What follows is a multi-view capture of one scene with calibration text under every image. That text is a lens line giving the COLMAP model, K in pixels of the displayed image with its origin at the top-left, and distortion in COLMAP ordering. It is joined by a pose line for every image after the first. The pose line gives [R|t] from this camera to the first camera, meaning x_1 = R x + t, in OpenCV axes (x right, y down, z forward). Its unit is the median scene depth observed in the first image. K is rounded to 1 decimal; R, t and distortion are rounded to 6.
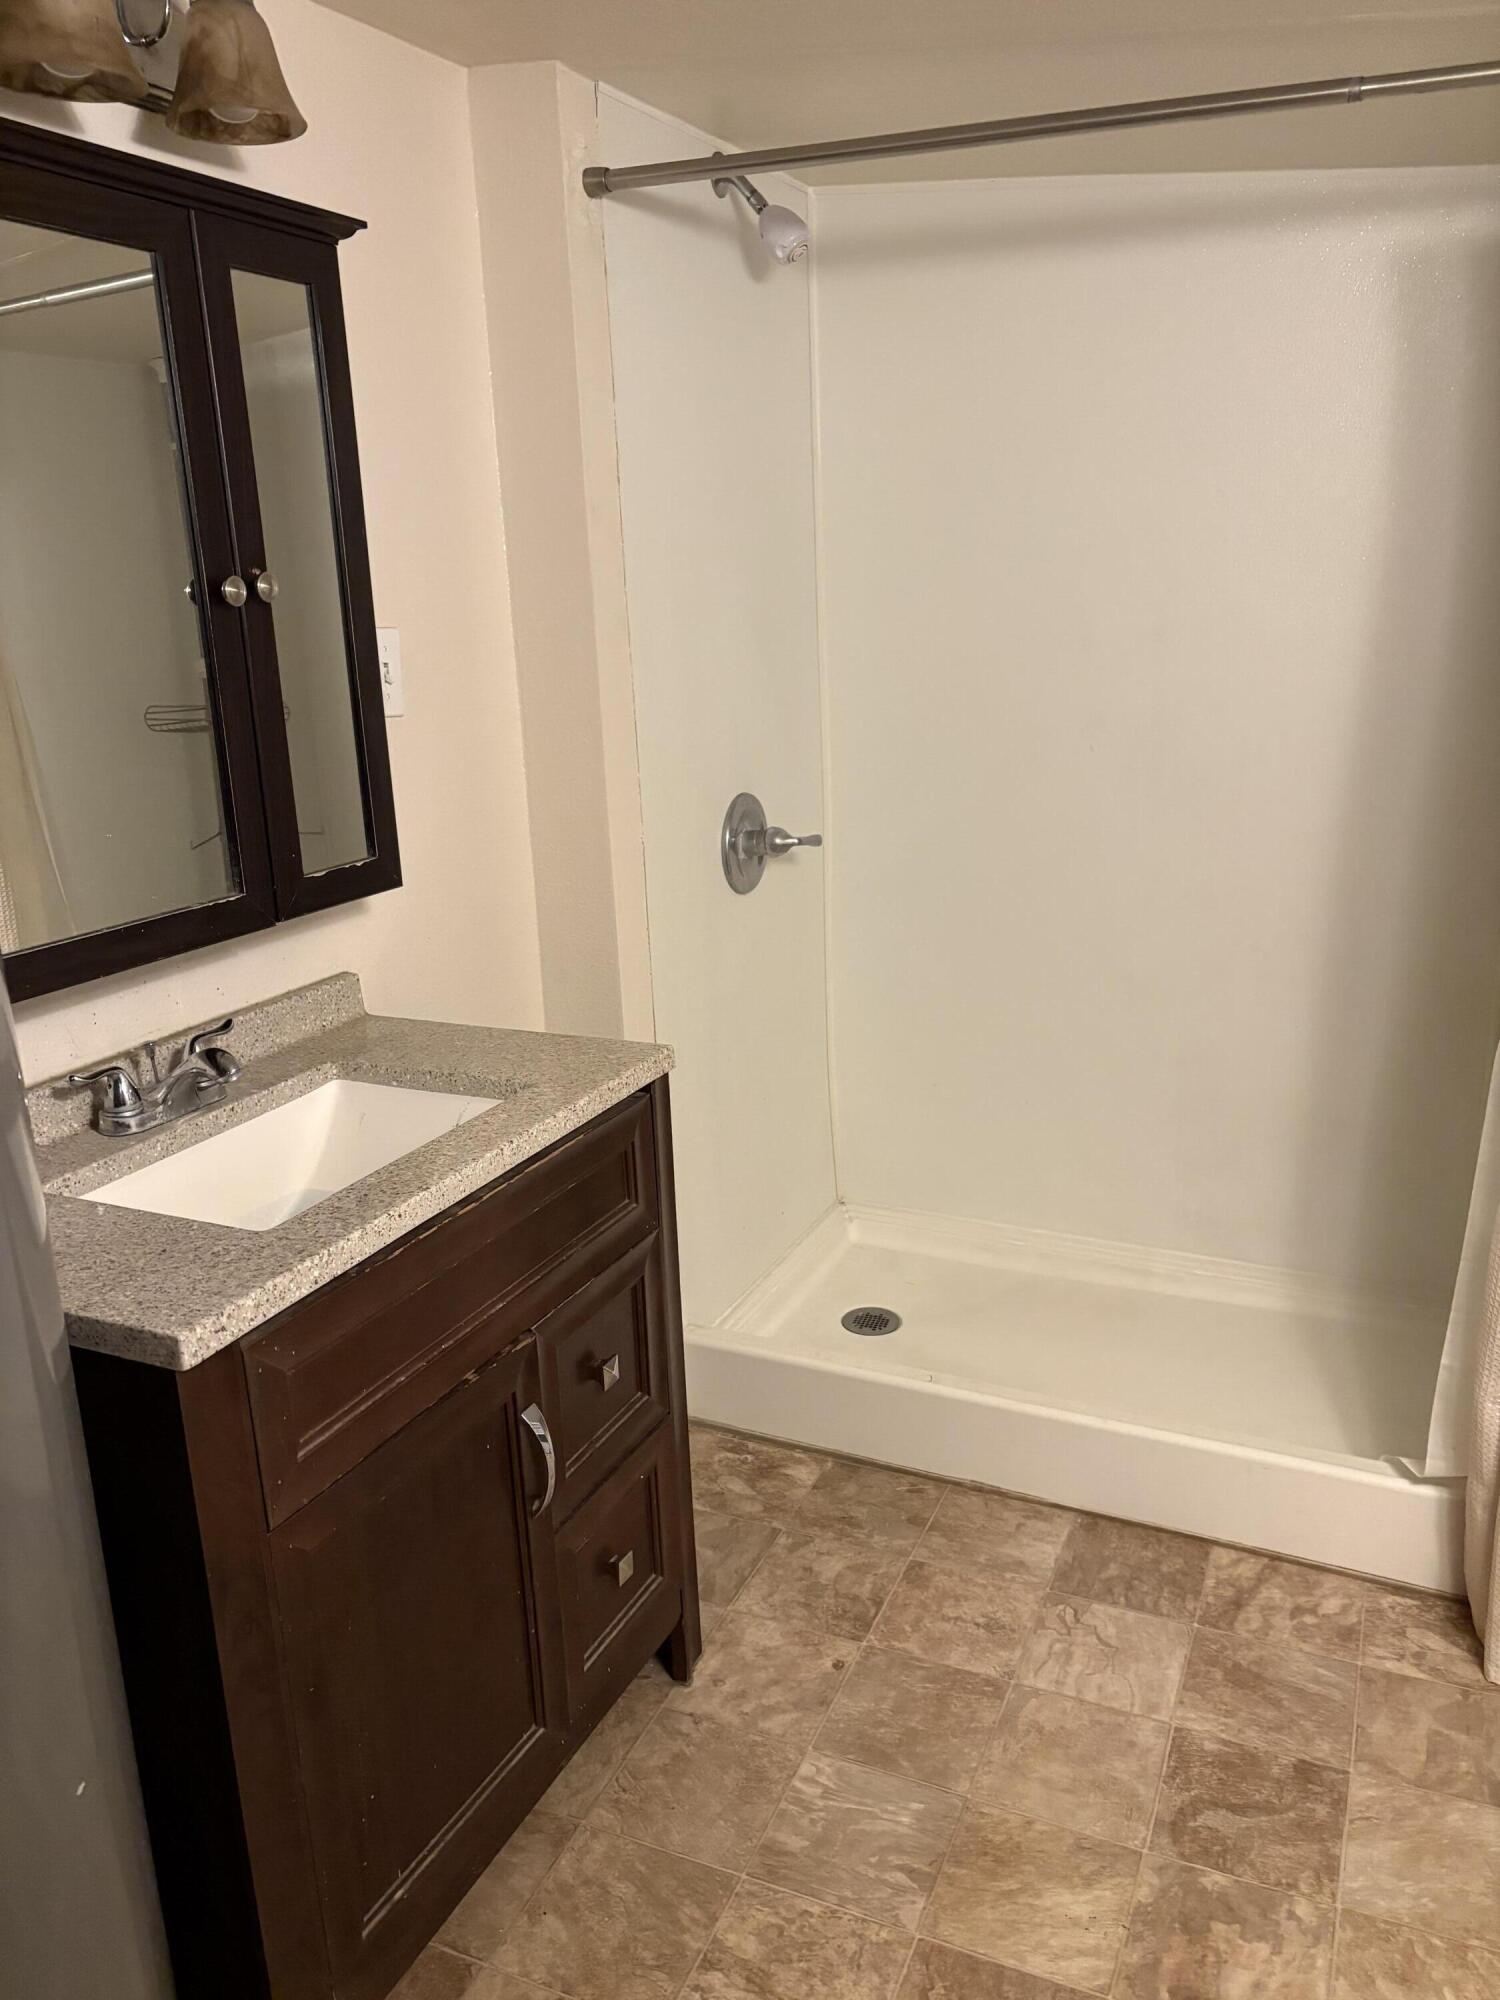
lens RADIAL K [[1530.8, 0, 750.0], [0, 1530.8, 1000.0], [0, 0, 1]] dist [0.089456, -0.094431]
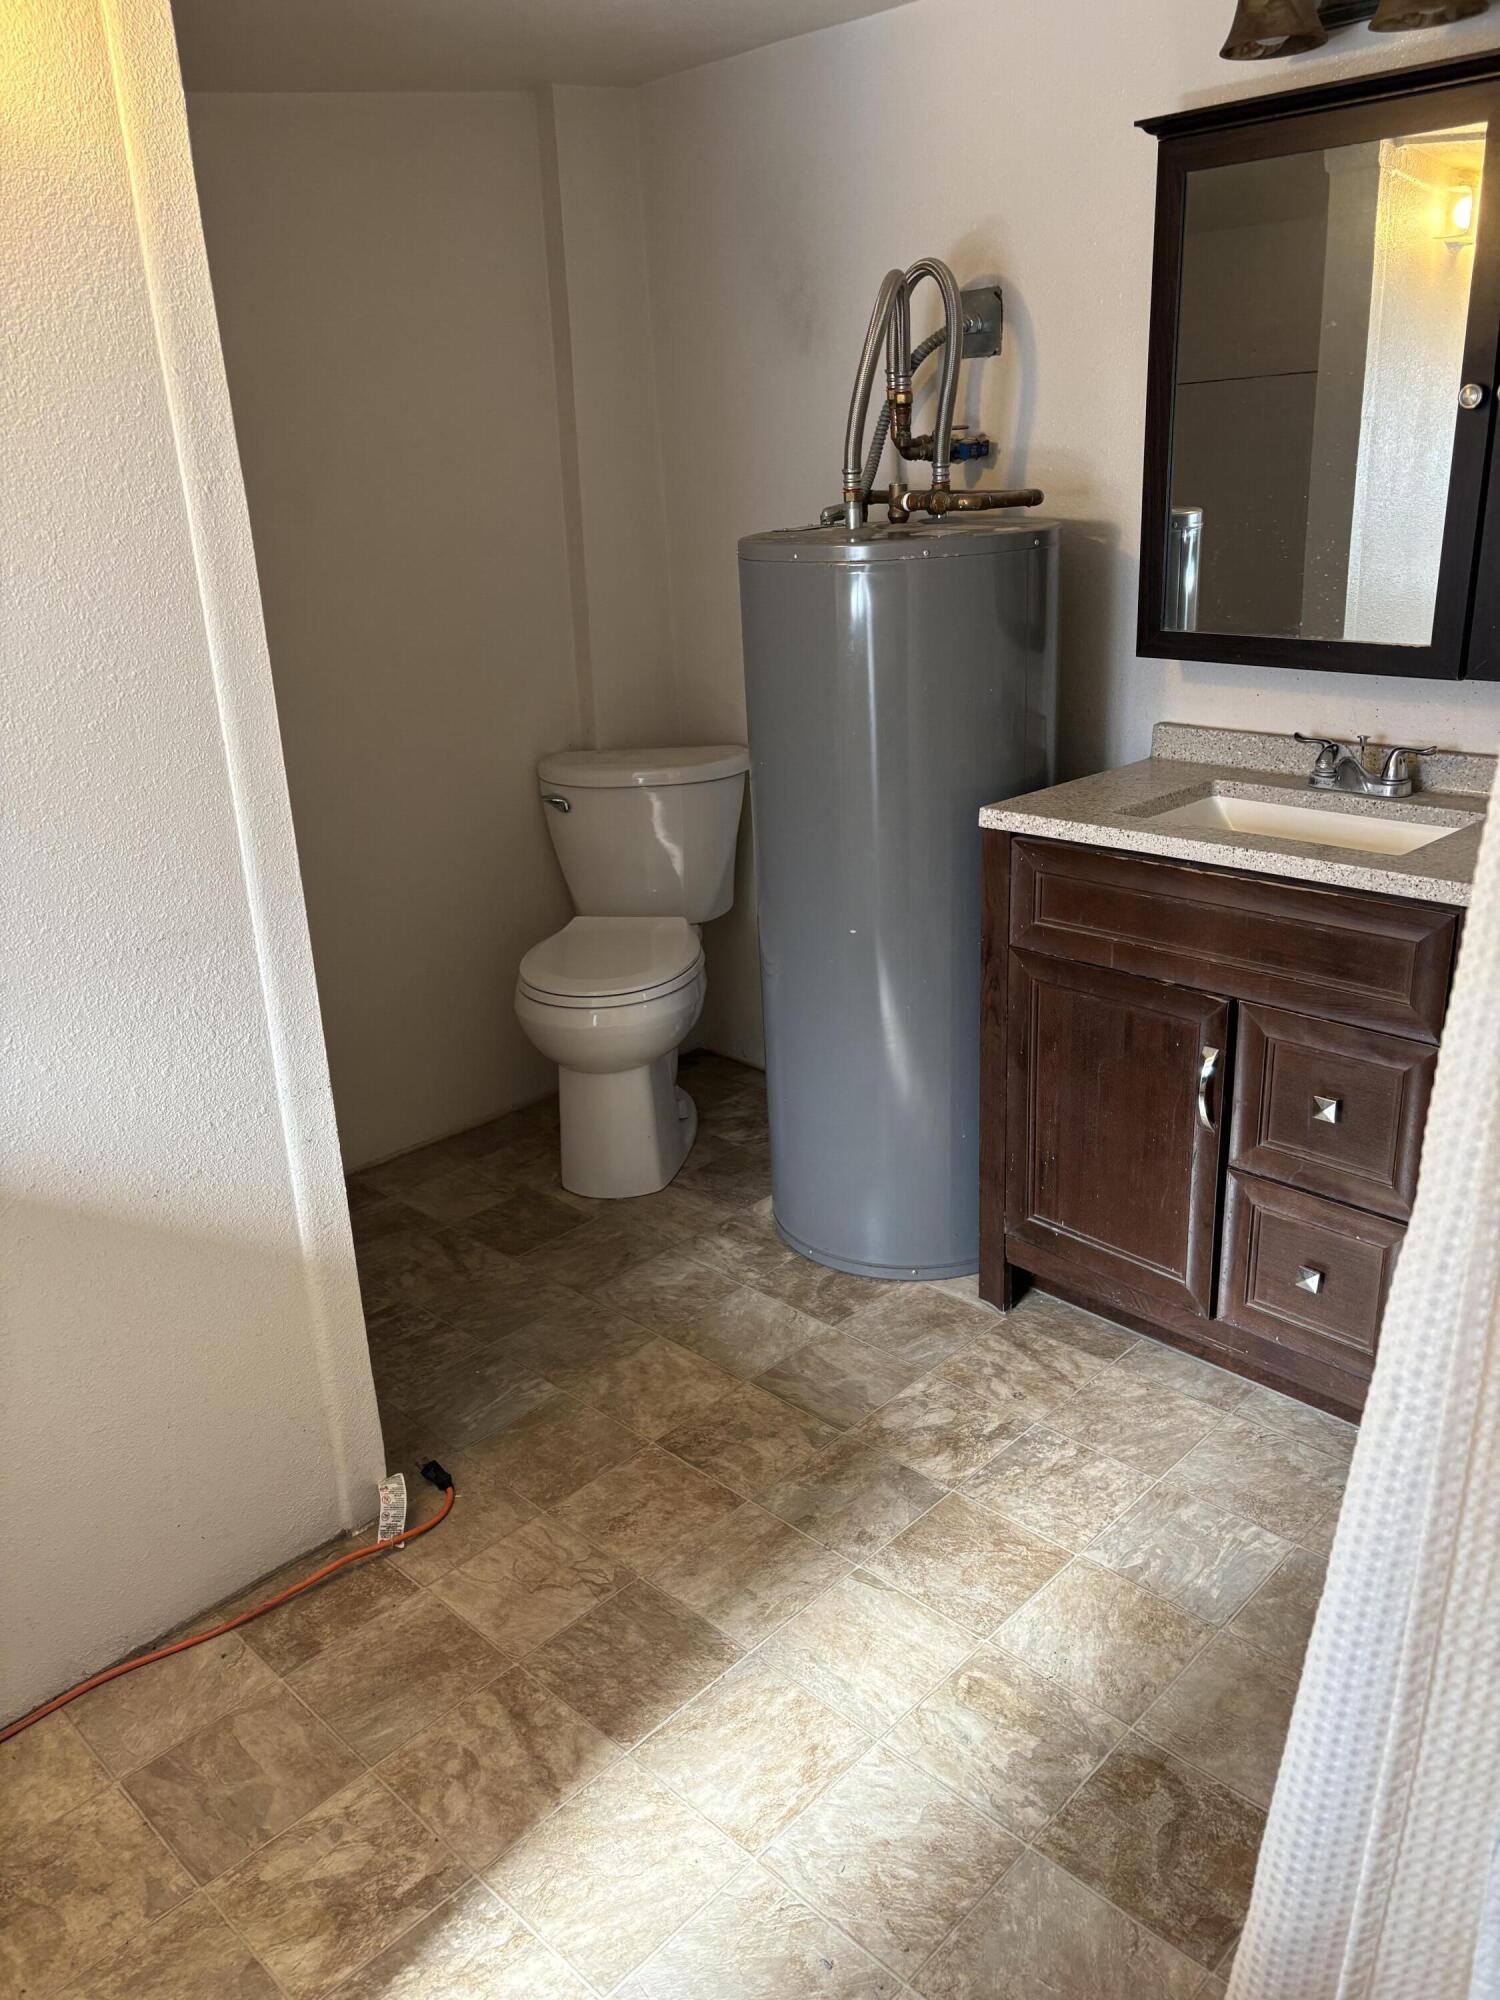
lens RADIAL K [[1530.8, 0, 750.0], [0, 1530.8, 1000.0], [0, 0, 1]] dist [0.089456, -0.094431]
pose [[-0.354614, 0.363036, -0.861658, 1.092031], [-0.195127, 0.872522, 0.447918, -0.281256], [0.914426, 0.326970, -0.238571, 0.909576]]
